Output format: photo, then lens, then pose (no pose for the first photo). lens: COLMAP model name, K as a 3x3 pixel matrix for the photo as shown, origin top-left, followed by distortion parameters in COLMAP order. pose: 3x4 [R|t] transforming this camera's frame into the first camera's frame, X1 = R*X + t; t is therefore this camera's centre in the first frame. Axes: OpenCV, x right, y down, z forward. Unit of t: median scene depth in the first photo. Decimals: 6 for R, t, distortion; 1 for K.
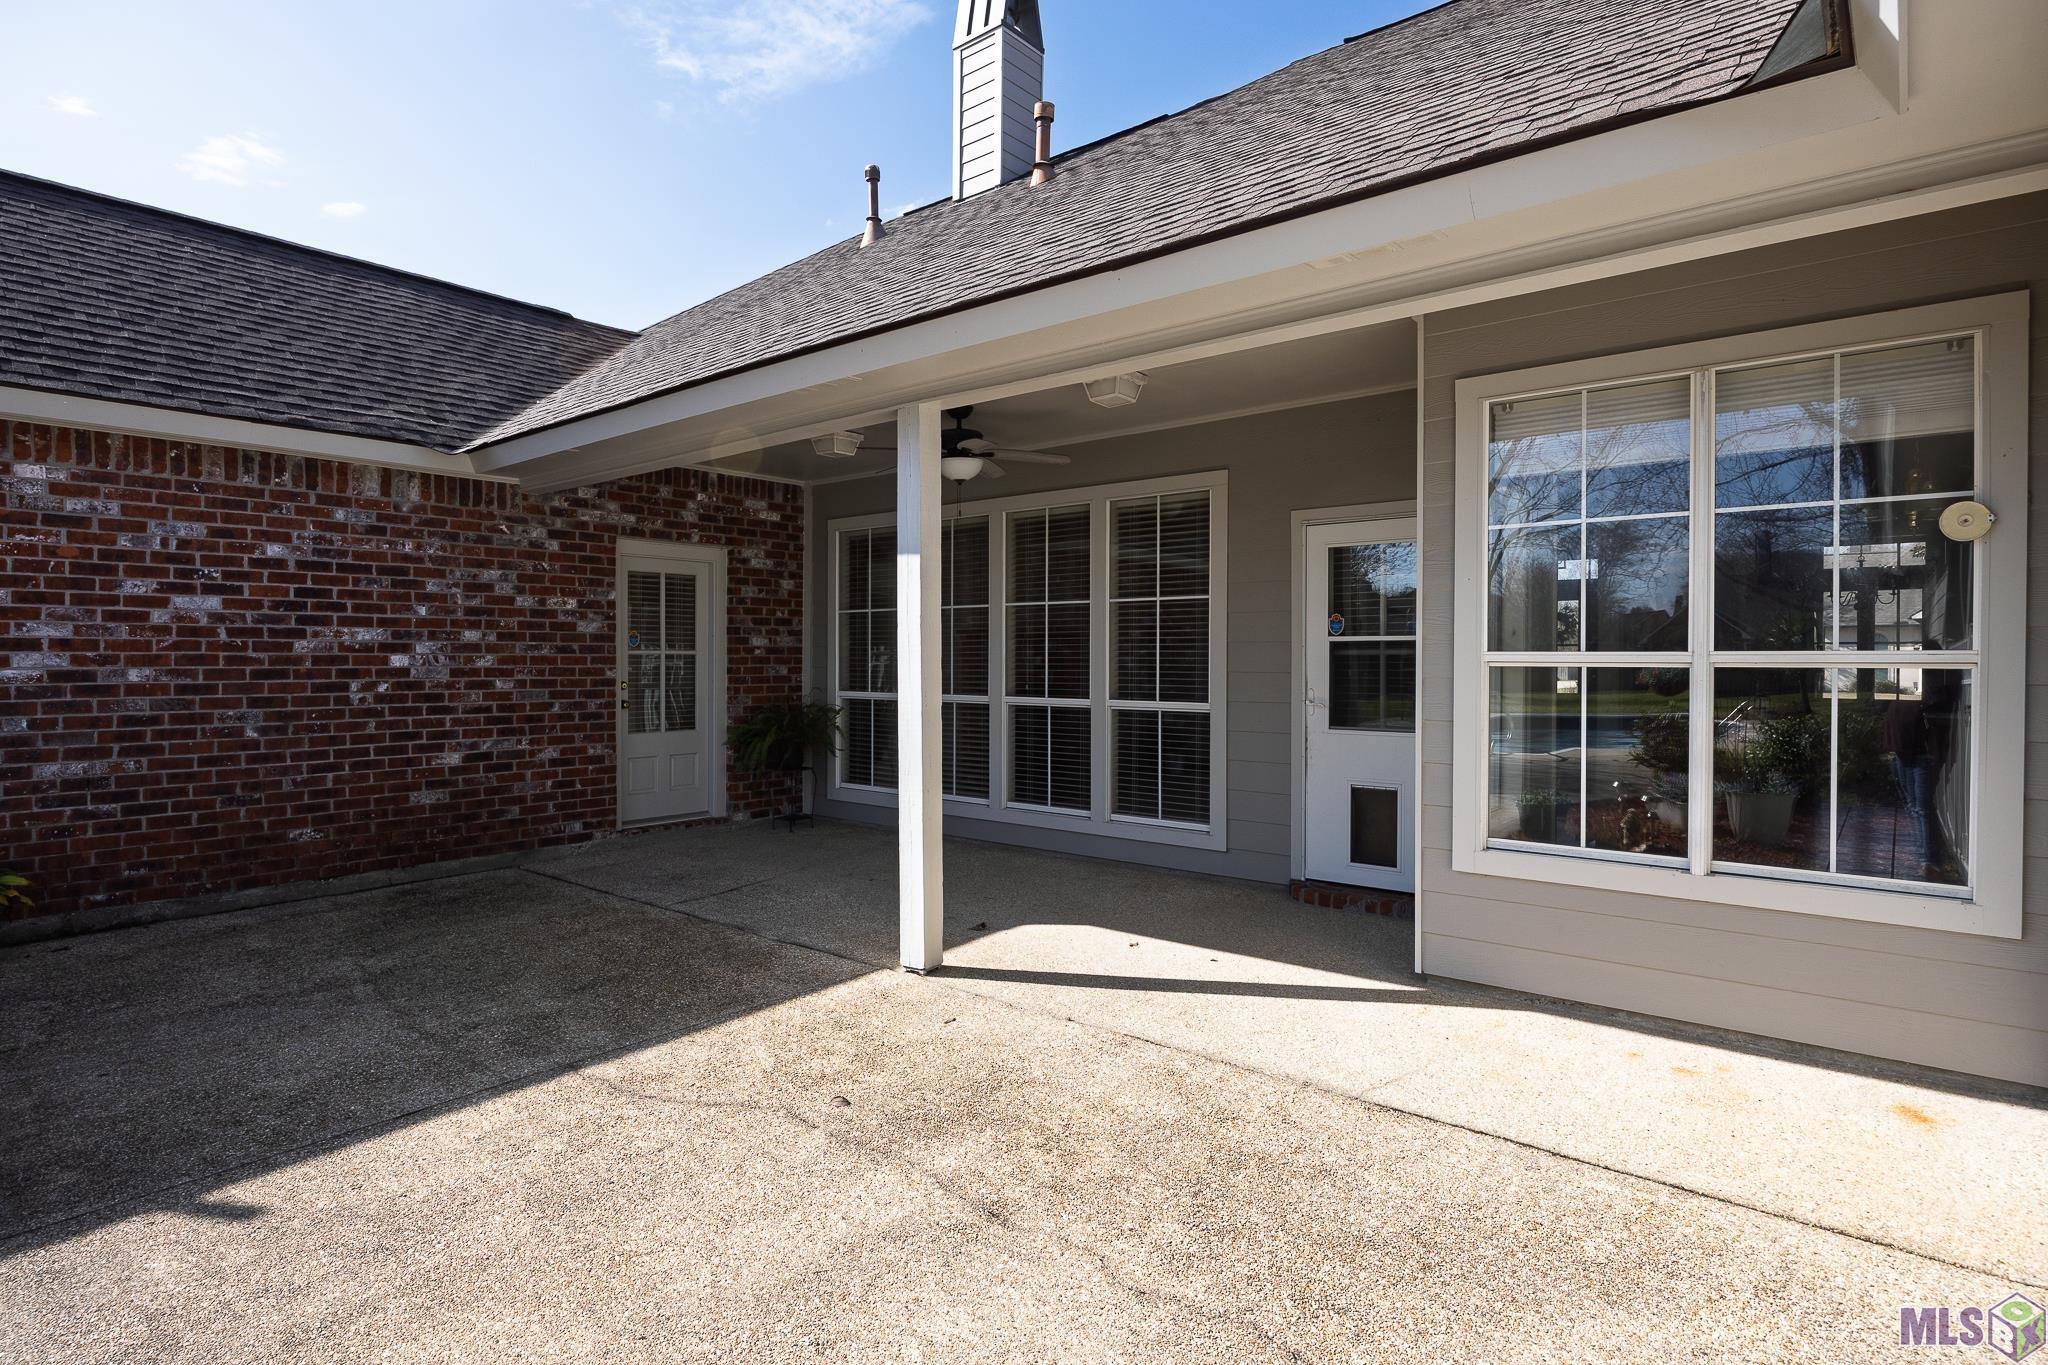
lens RADIAL K [[1077.7, 0, 1024.5], [0, 1077.7, 674.6], [0, 0, 1]] dist [-0.020931, -0.000489]
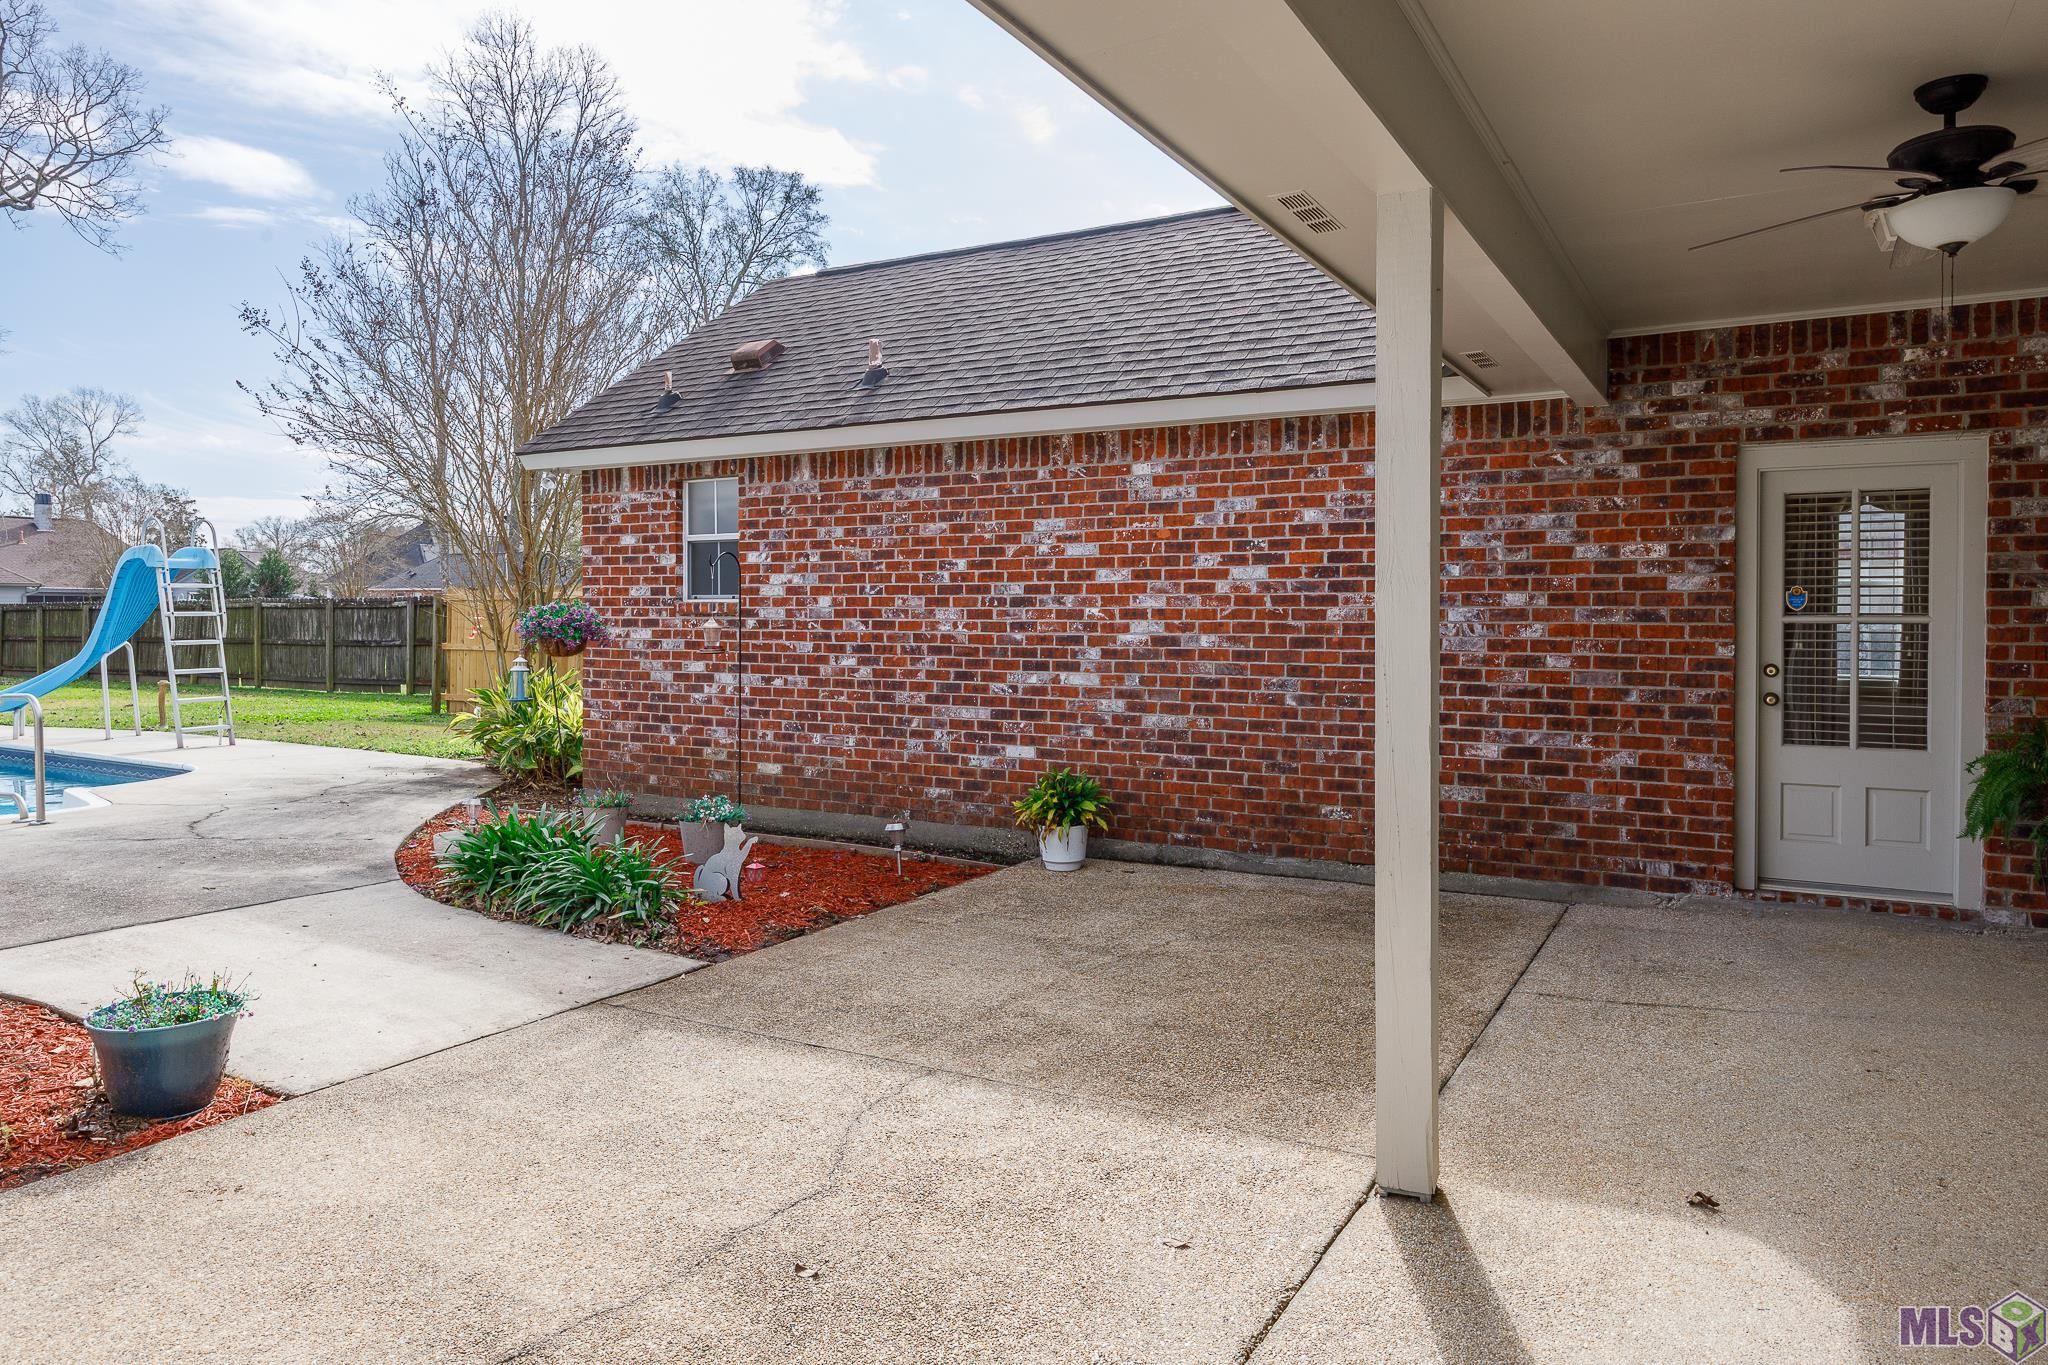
lens RADIAL K [[1307.3, 0, 1017.9], [0, 1307.3, 632.6], [0, 0, 1]] dist [-0.008932, -0.000964]
pose [[0.158105, 0.012753, -0.987340, 0.427179], [-0.015688, 0.999823, 0.010402, -0.017671], [0.987298, 0.013845, 0.158277, 0.538717]]
